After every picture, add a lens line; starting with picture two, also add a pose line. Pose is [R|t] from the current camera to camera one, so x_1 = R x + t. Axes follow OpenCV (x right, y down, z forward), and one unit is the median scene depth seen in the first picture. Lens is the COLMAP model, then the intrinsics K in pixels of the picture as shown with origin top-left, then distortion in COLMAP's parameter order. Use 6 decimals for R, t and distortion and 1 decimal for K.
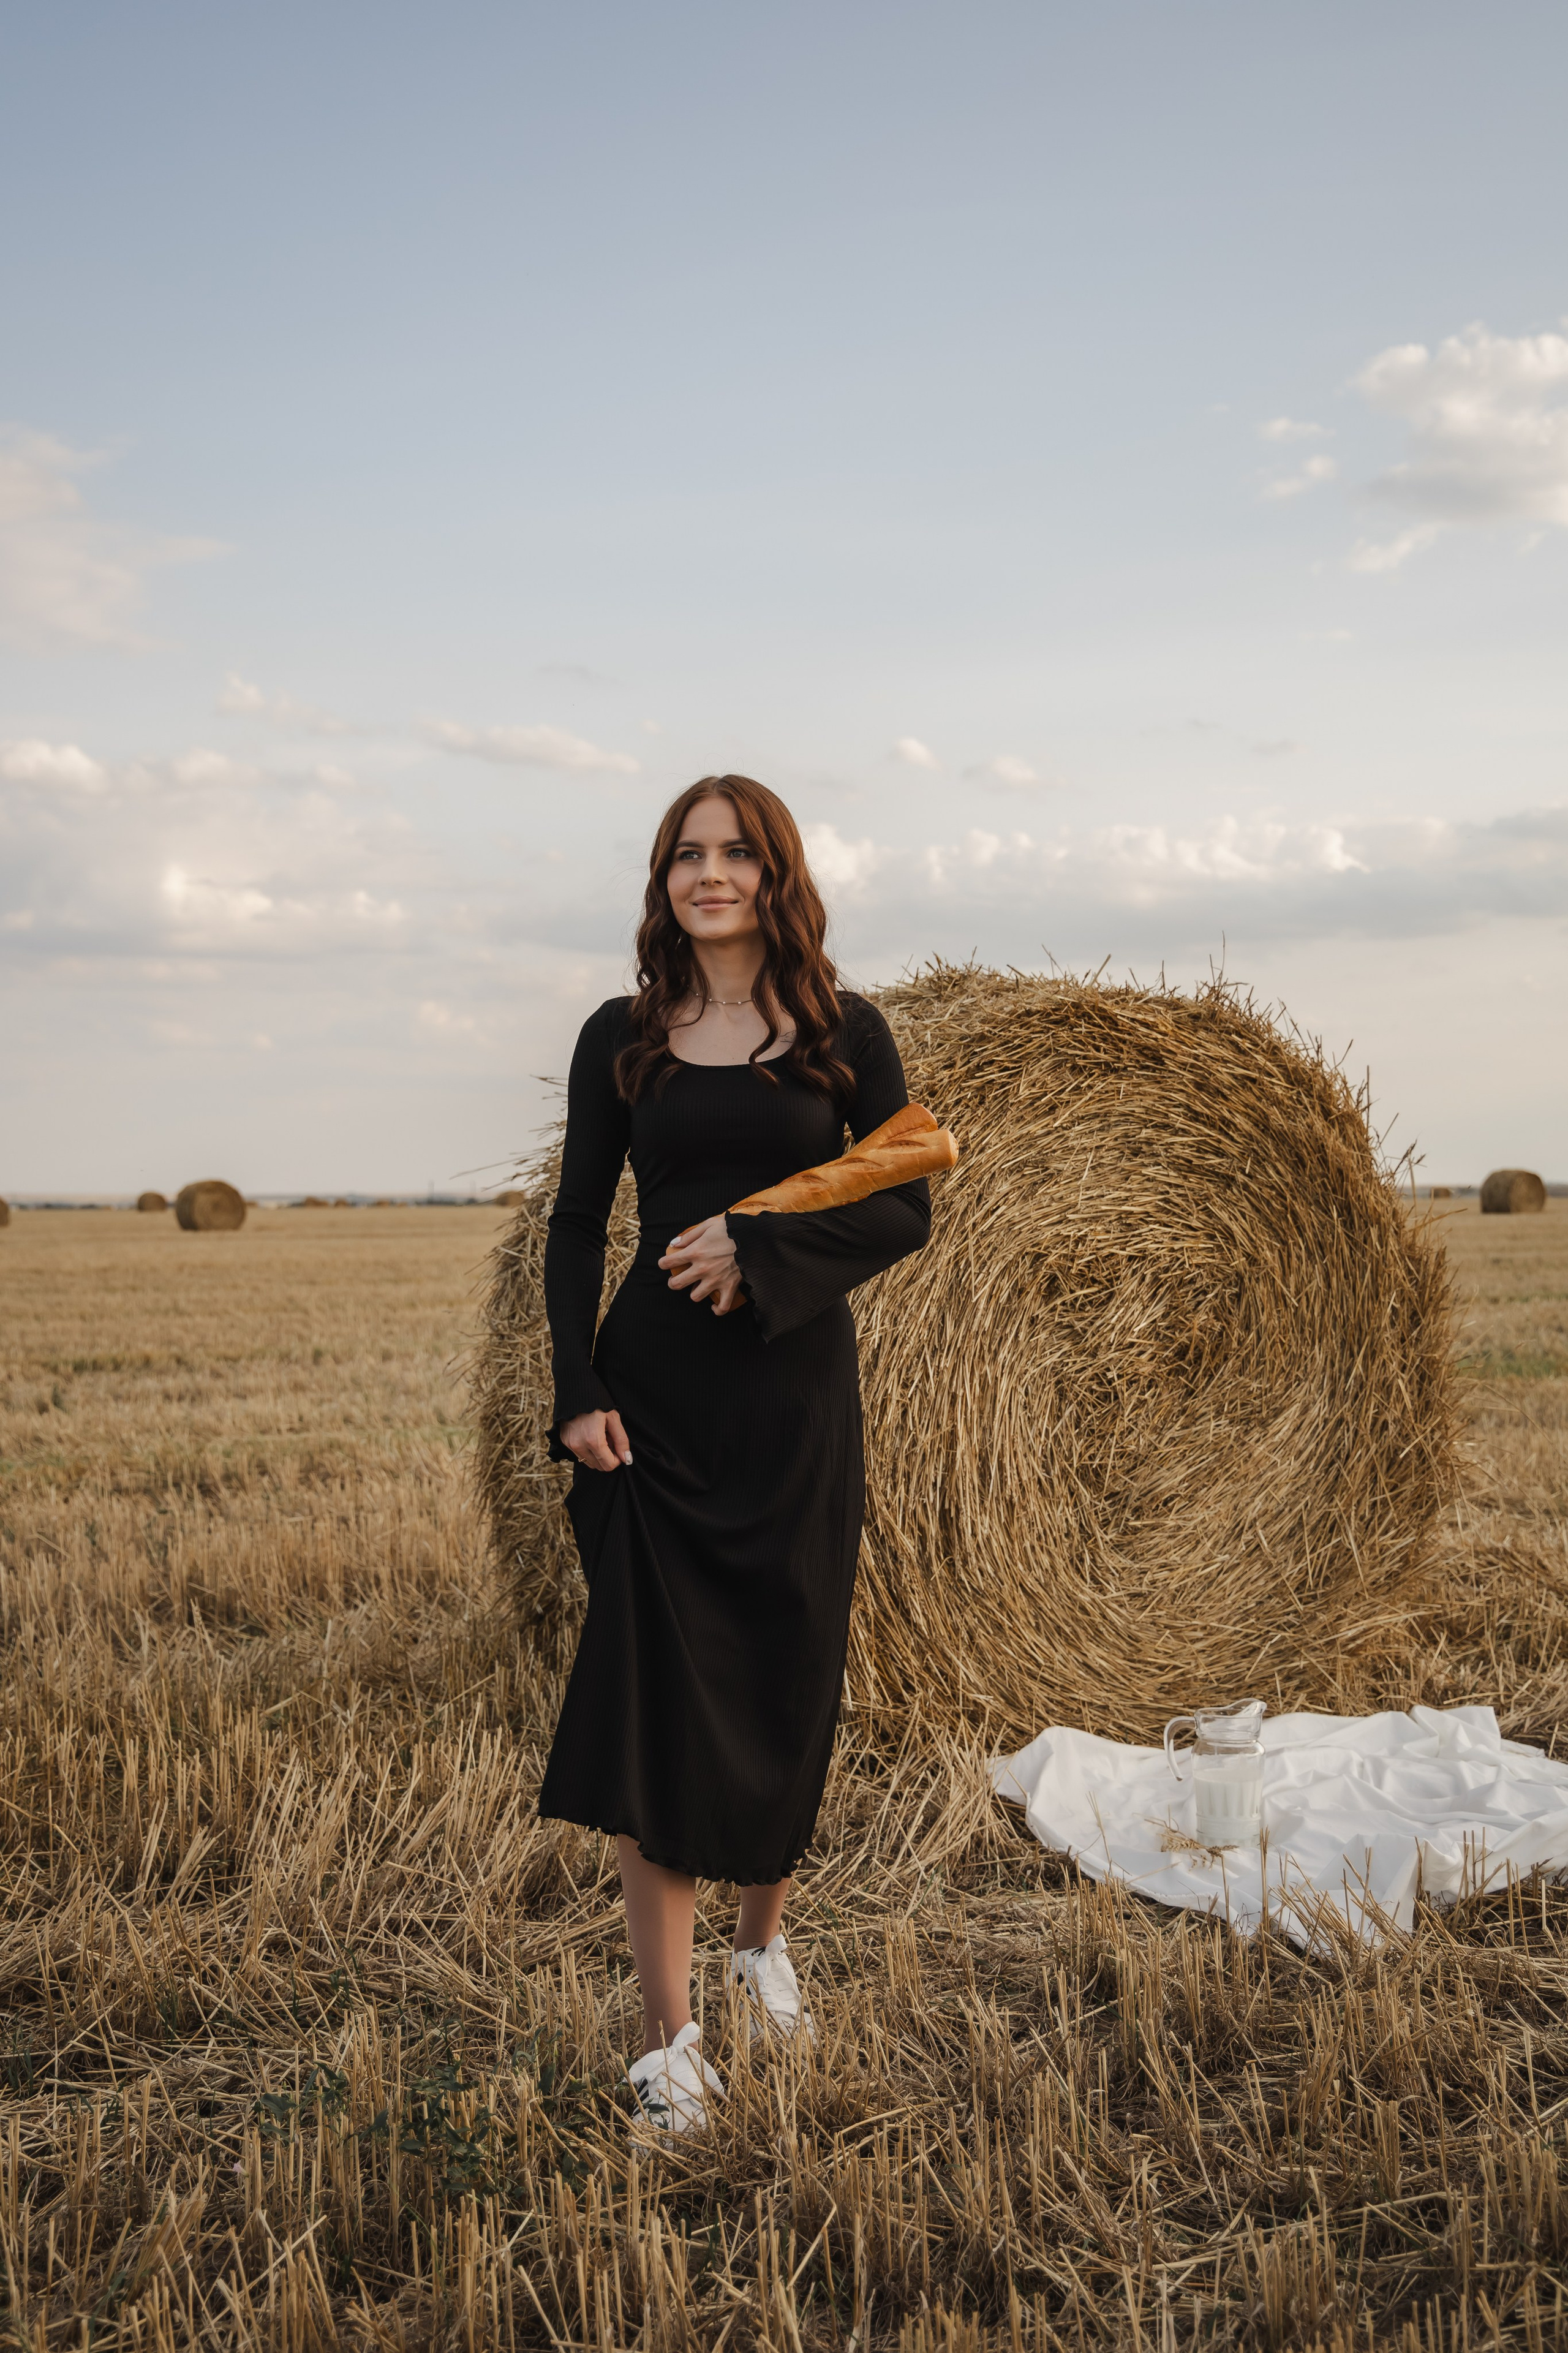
lens RADIAL K [[2724.6, 0, 784.0], [0, 2724.6, 1176.5], [0, 0, 1]] dist [0.122638, 0.028097]
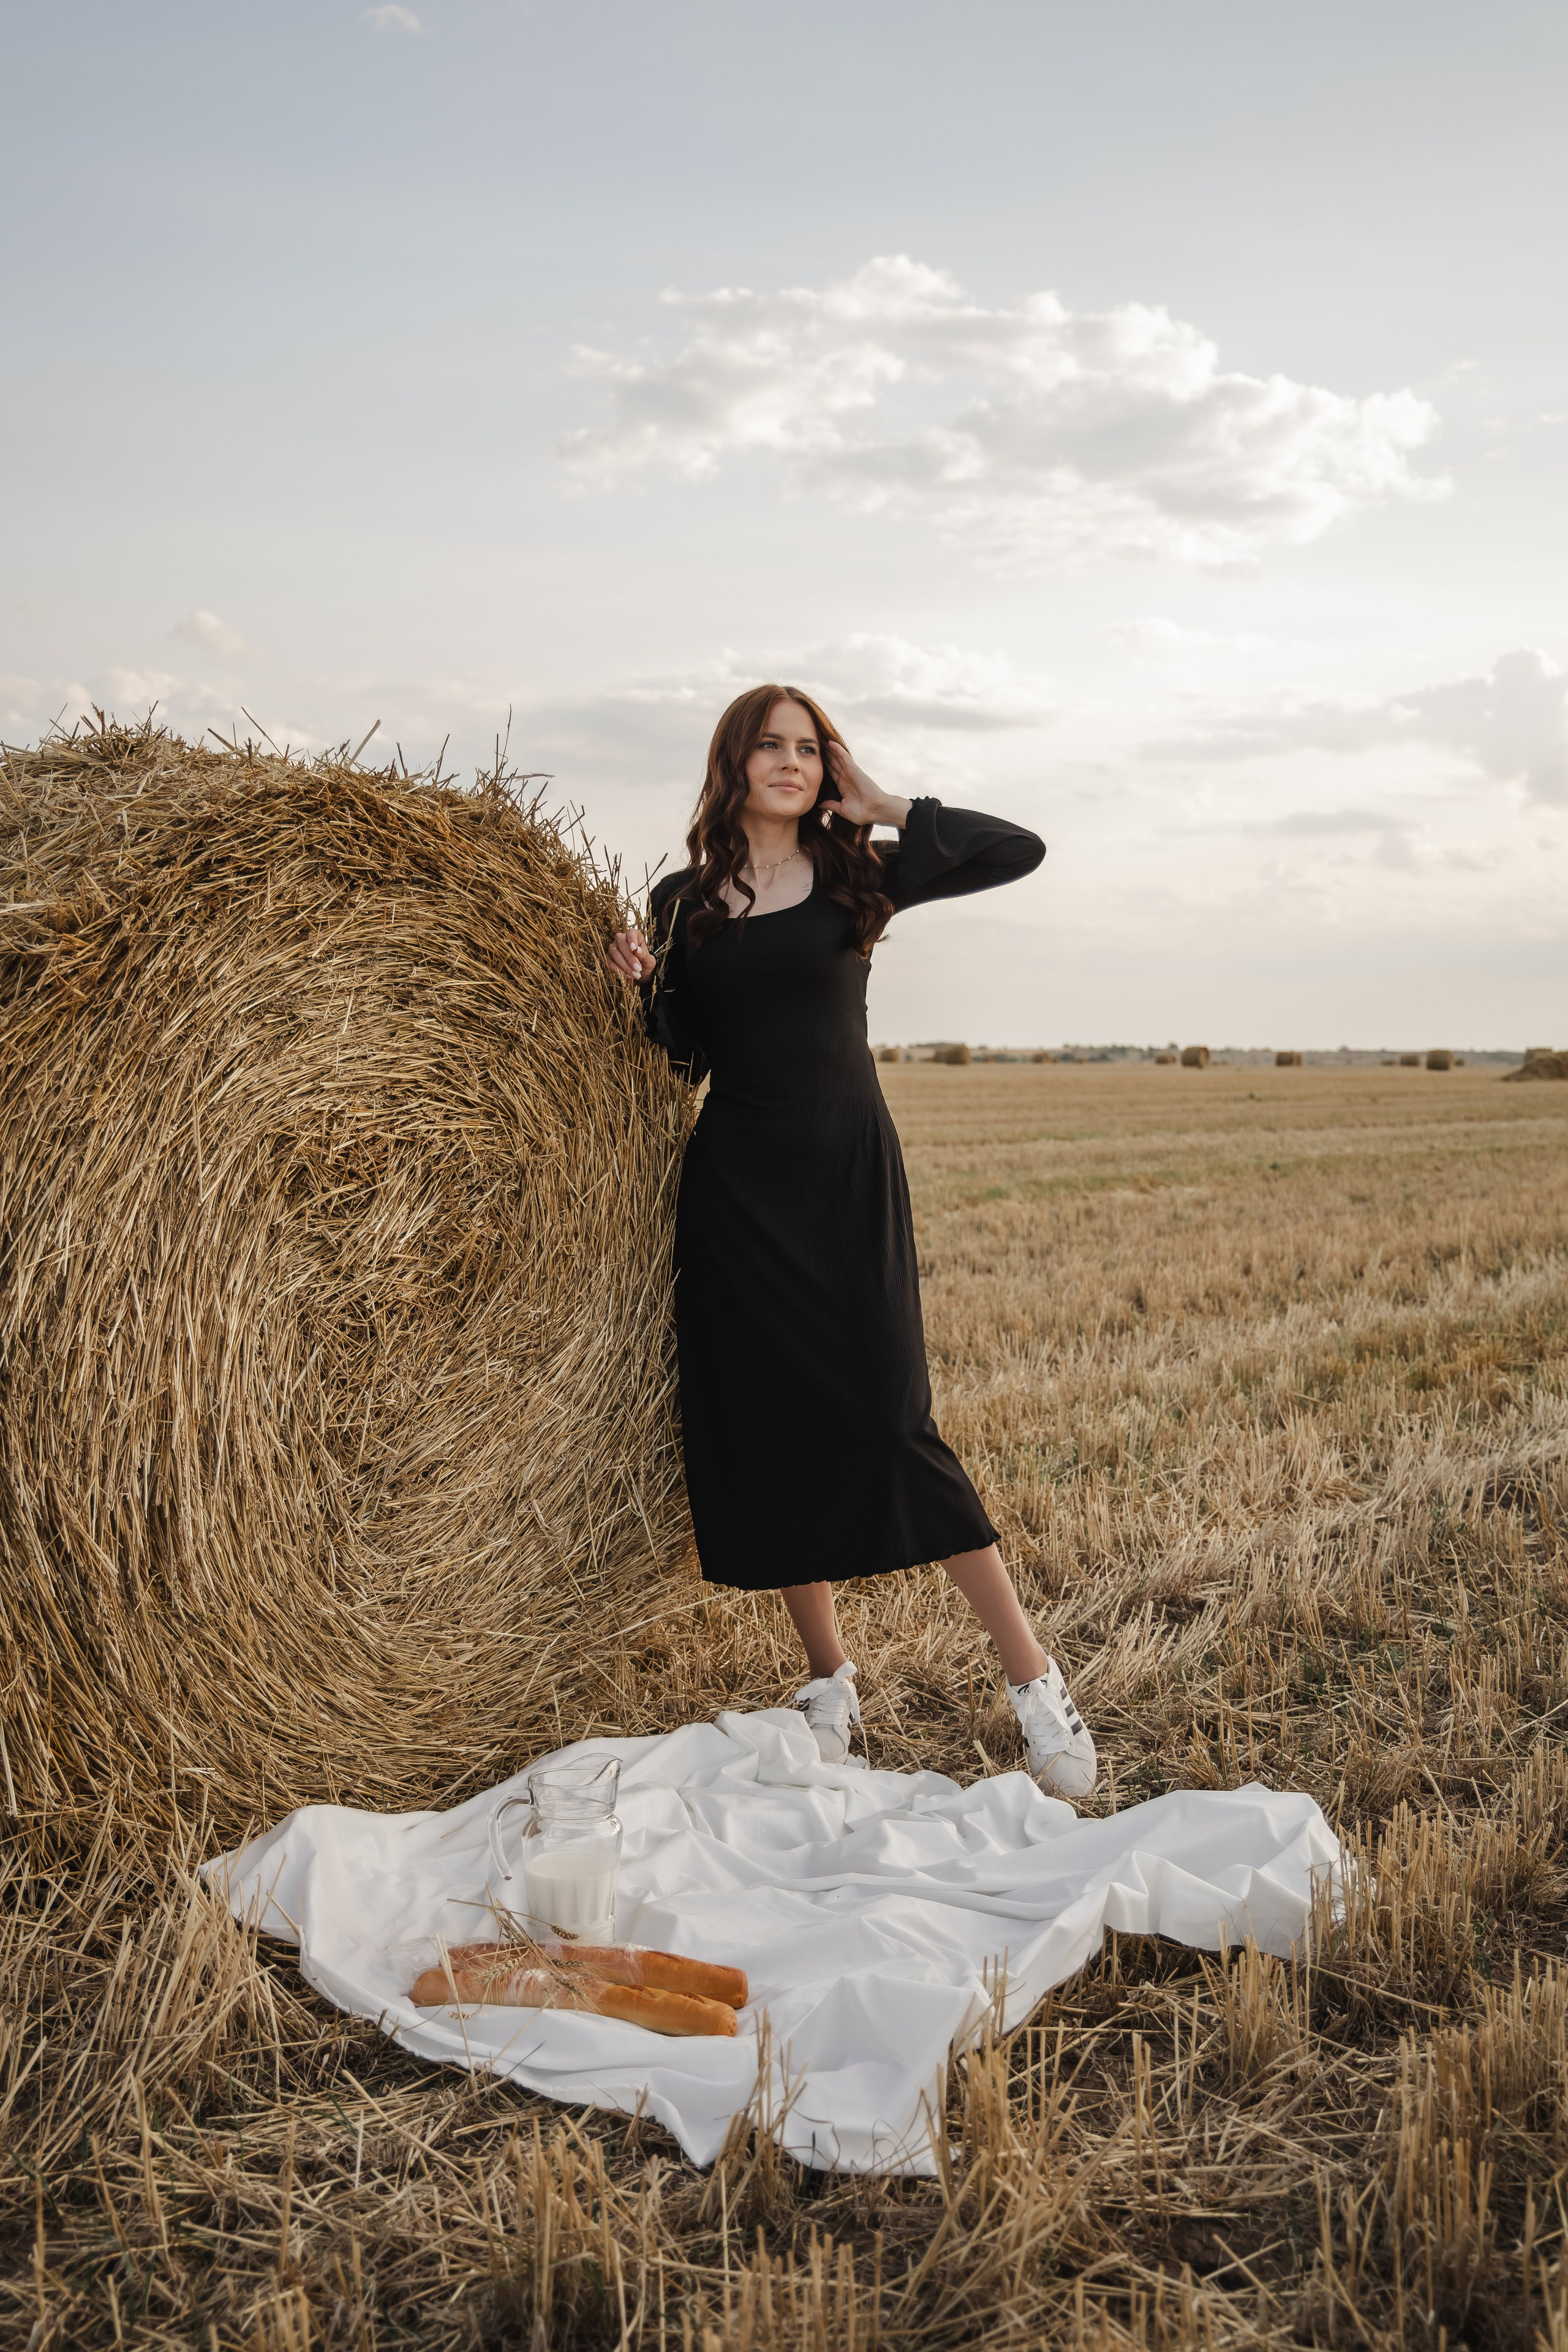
lens RADIAL K [[2723.6, 0, 784.0], [0, 2723.6, 1176.0], [0, 0, 1]] dist [0.122638, 0.028097]
pose [[0.921666, 0.006890, 0.387923, -0.061101], [-0.026027, 0.998688, 0.044098, 0.003768], [-0.387110, -0.050740, 0.920636, 0.291293]]
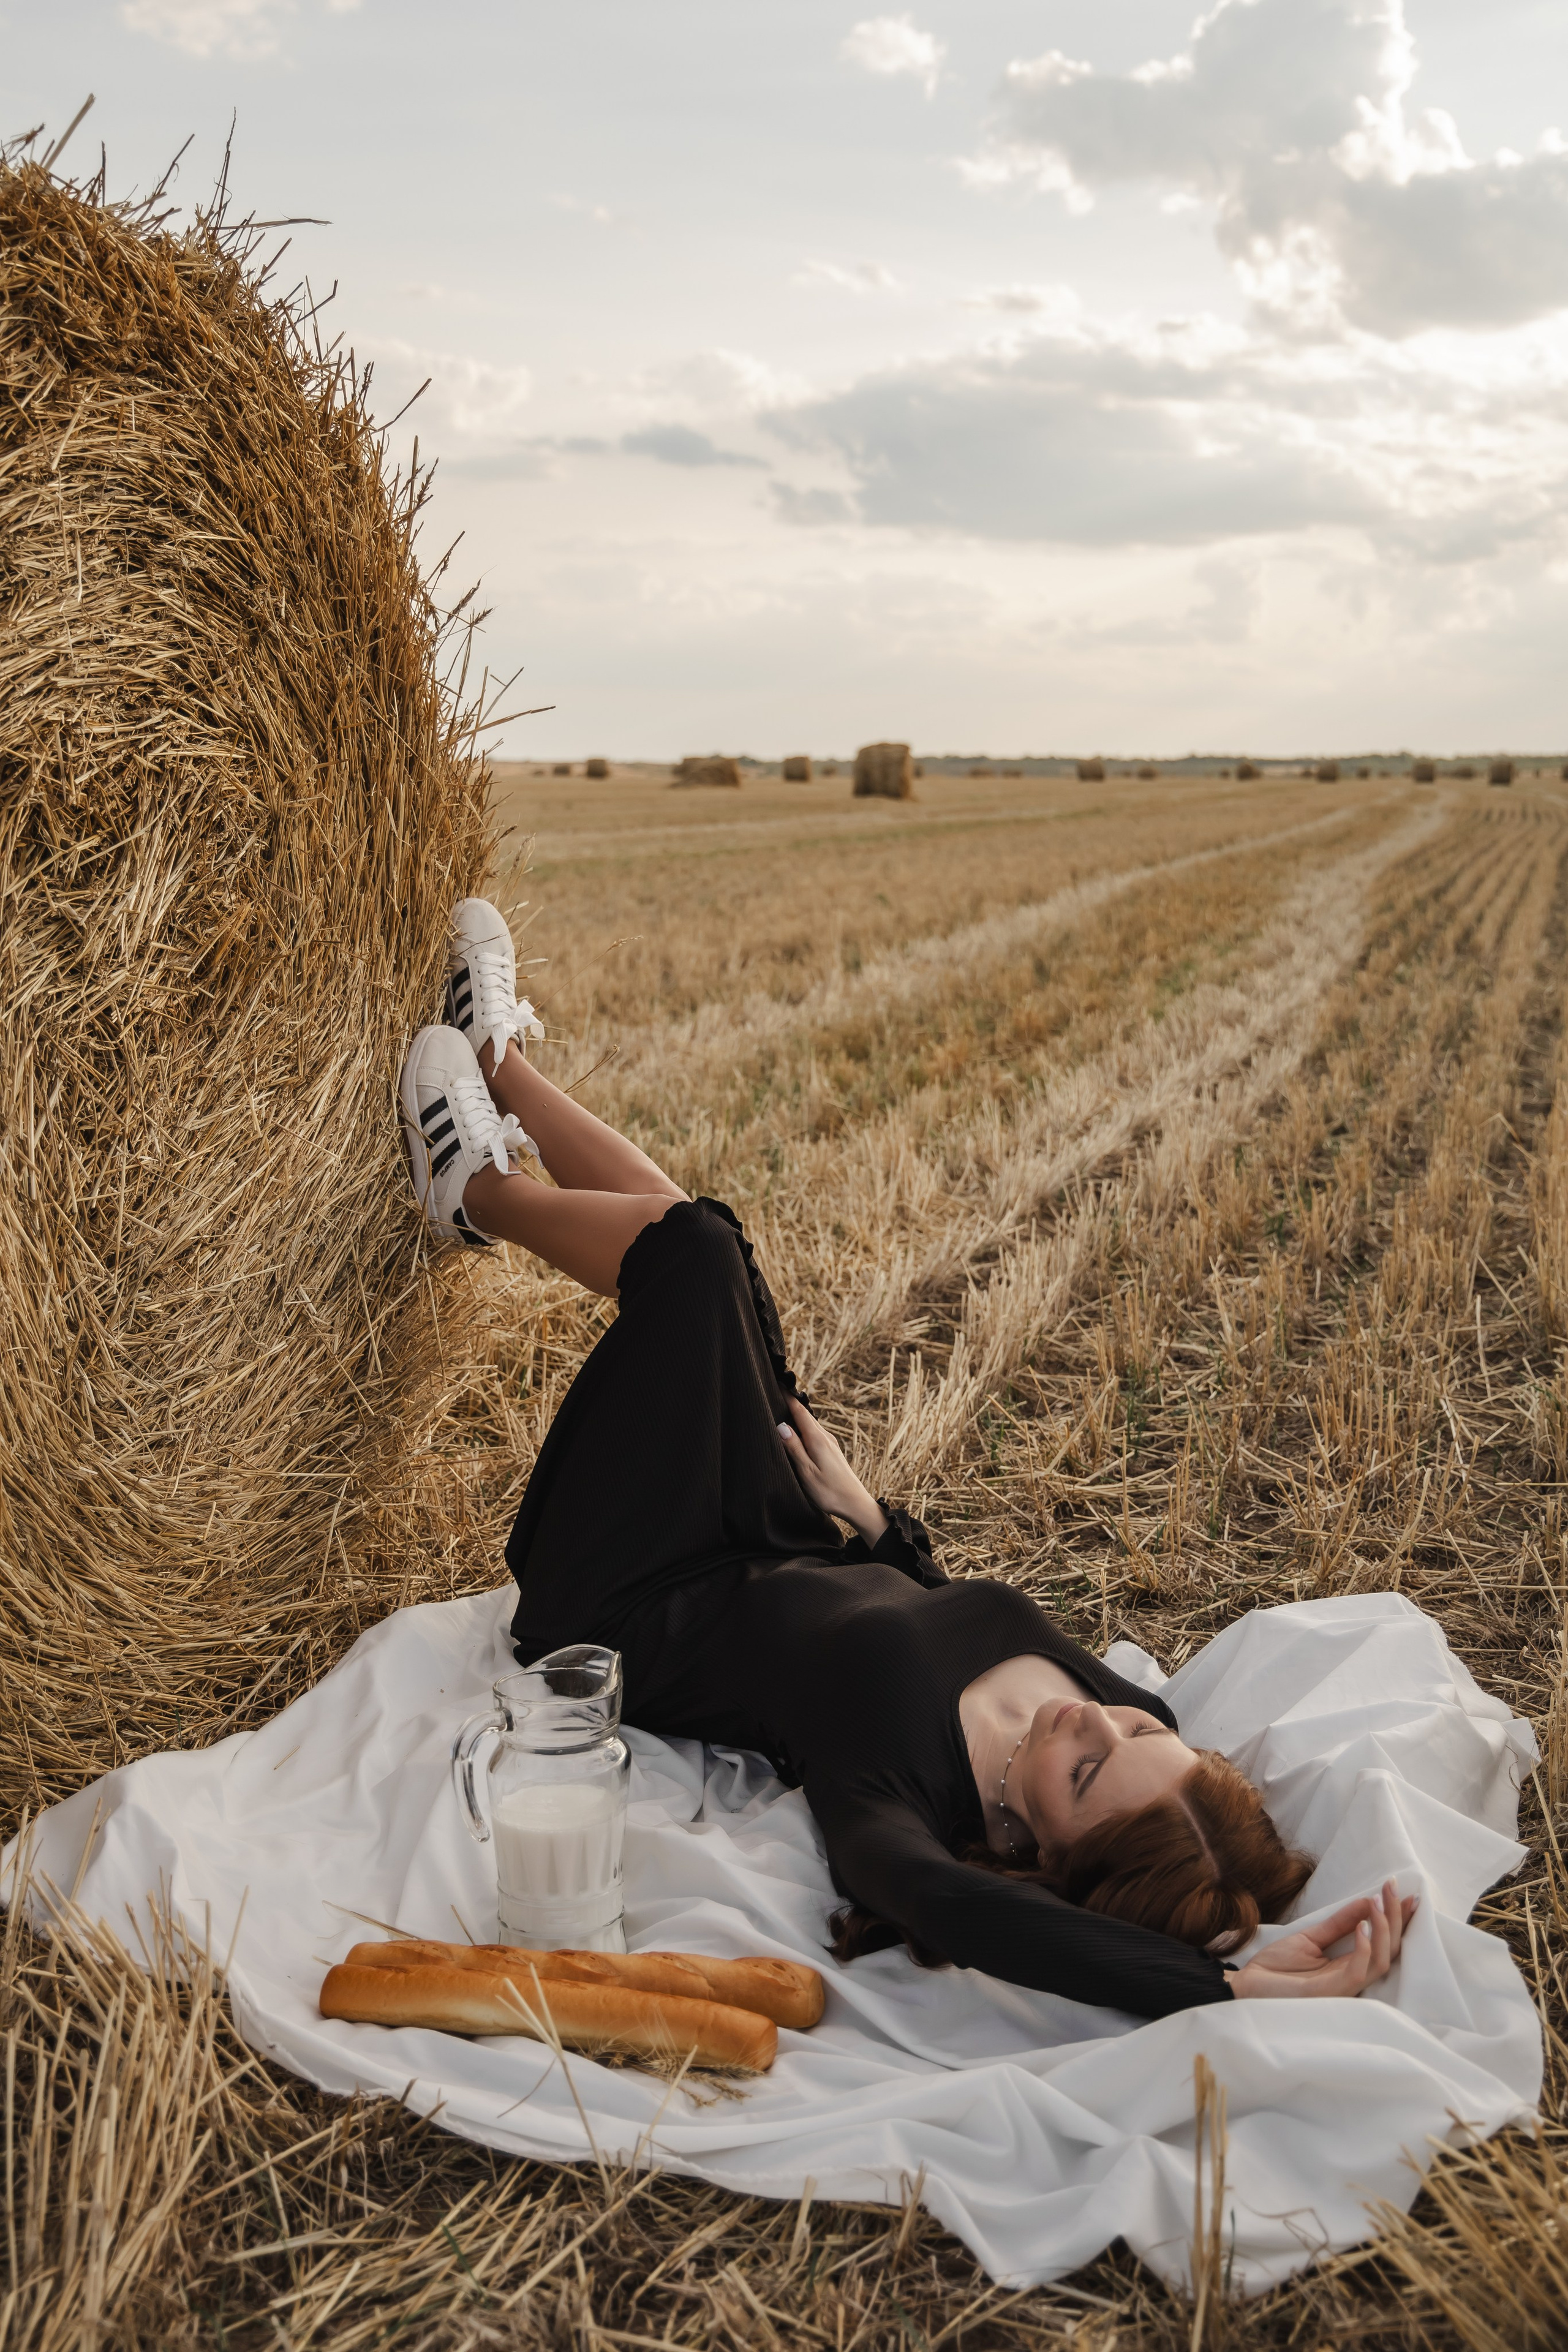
lens RADIAL K [[2791.8, 0, 868.9], [0, 2791.8, 1180.1], [0, 0, 1]] dist [0.145081, 0.025719]
pose [[0.750890, -0.078072, 0.655797, -0.113823], [-0.023979, 0.989110, 0.145209, 0.025030], [-0.659992, -0.124762, 0.740841, 0.536070]]
